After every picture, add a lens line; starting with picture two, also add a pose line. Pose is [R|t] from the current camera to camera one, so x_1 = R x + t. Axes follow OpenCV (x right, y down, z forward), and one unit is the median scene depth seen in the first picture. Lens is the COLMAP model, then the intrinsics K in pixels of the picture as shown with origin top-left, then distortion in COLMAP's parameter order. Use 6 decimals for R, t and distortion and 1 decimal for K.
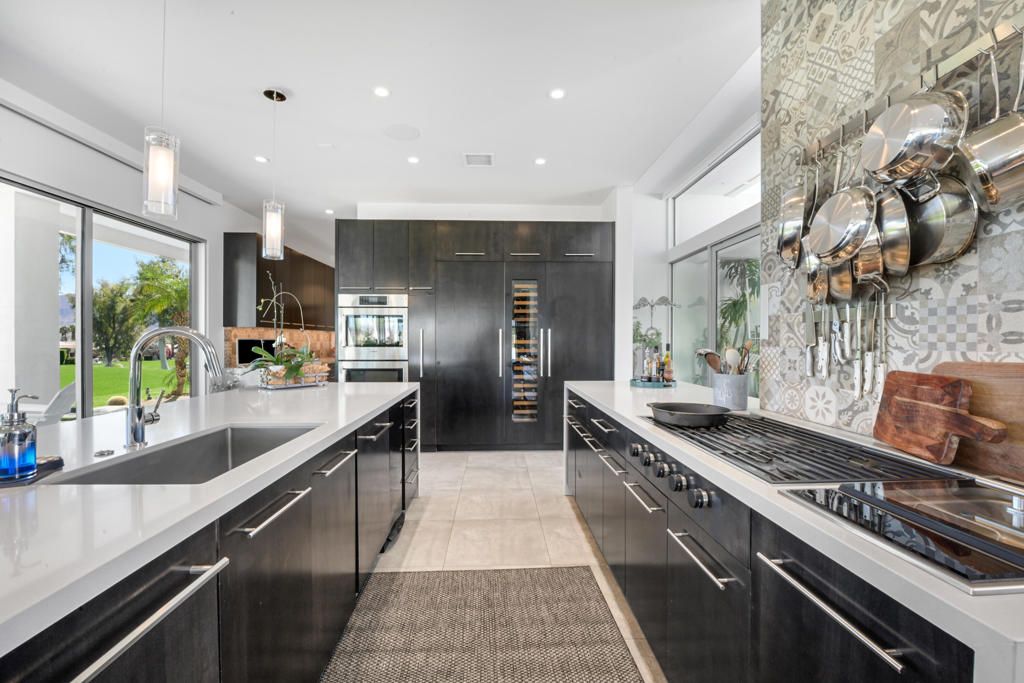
lens RADIAL K [[415.4, 0, 514.9], [0, 415.4, 342.7], [0, 0, 1]] dist [-0.023178, 0.000154]
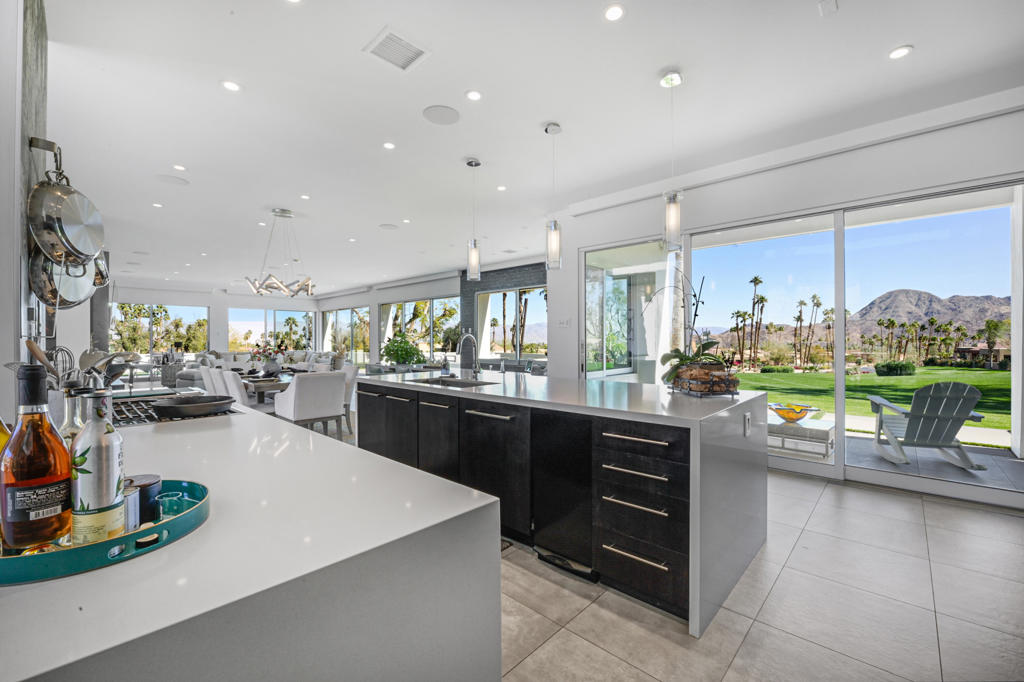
lens RADIAL K [[415.4, 0, 514.9], [0, 415.4, 342.2], [0, 0, 1]] dist [-0.023178, 0.000154]
pose [[-0.716813, 0.007362, -0.697227, 0.217460], [0.001367, 0.999957, 0.009152, -0.003135], [0.697264, 0.005607, -0.716792, 0.914789]]
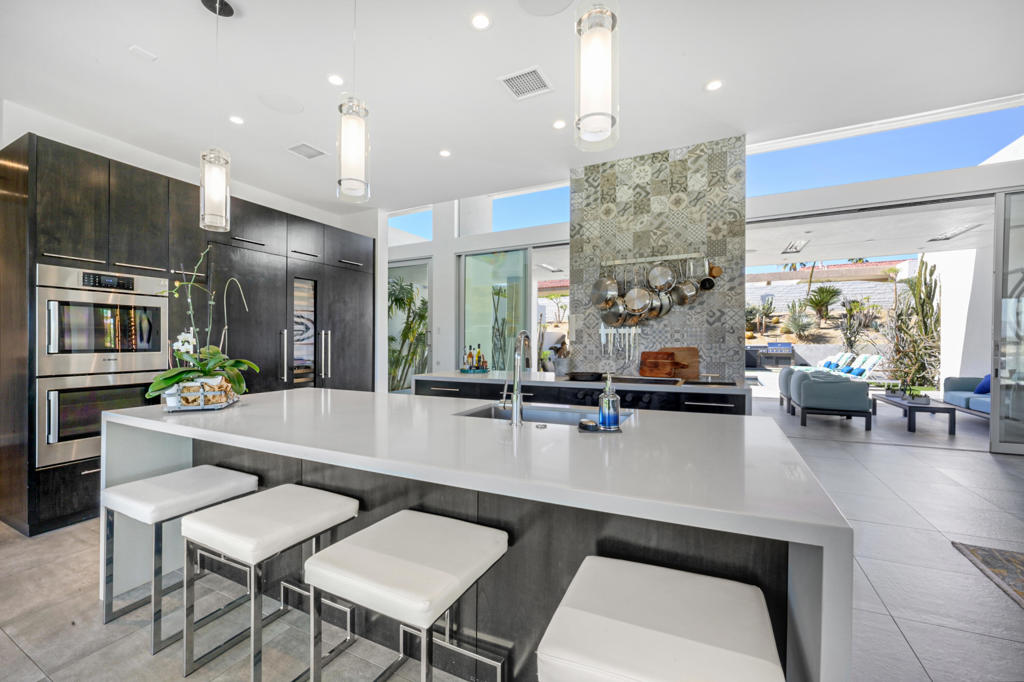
lens RADIAL K [[415.4, 0, 514.9], [0, 415.4, 342.2], [0, 0, 1]] dist [-0.023178, 0.000154]
pose [[0.456863, -0.003184, 0.889532, -0.640255], [0.007799, 0.999970, -0.000426, -0.001064], [-0.889503, 0.007132, 0.456873, 0.140105]]
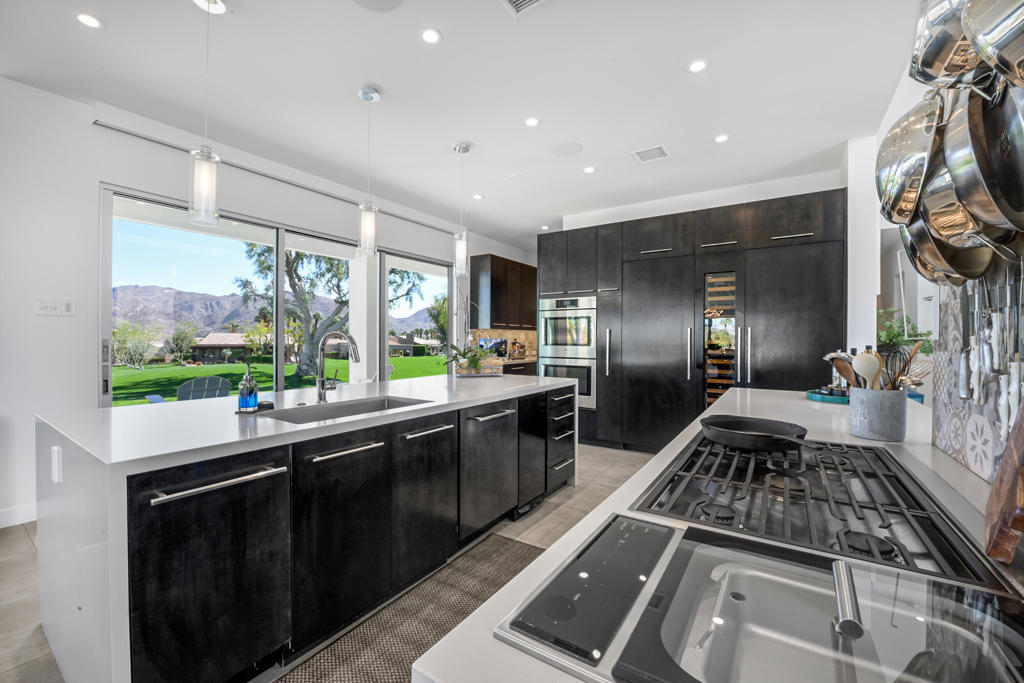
lens RADIAL K [[411.8, 0, 518.6], [0, 411.8, 341.8], [0, 0, 1]] dist [-0.027655, -0.000076]
pose [[0.809753, 0.007817, -0.586719, 0.202832], [-0.008759, 0.999961, 0.001234, -0.000123], [0.586706, 0.004140, 0.809789, 0.038289]]
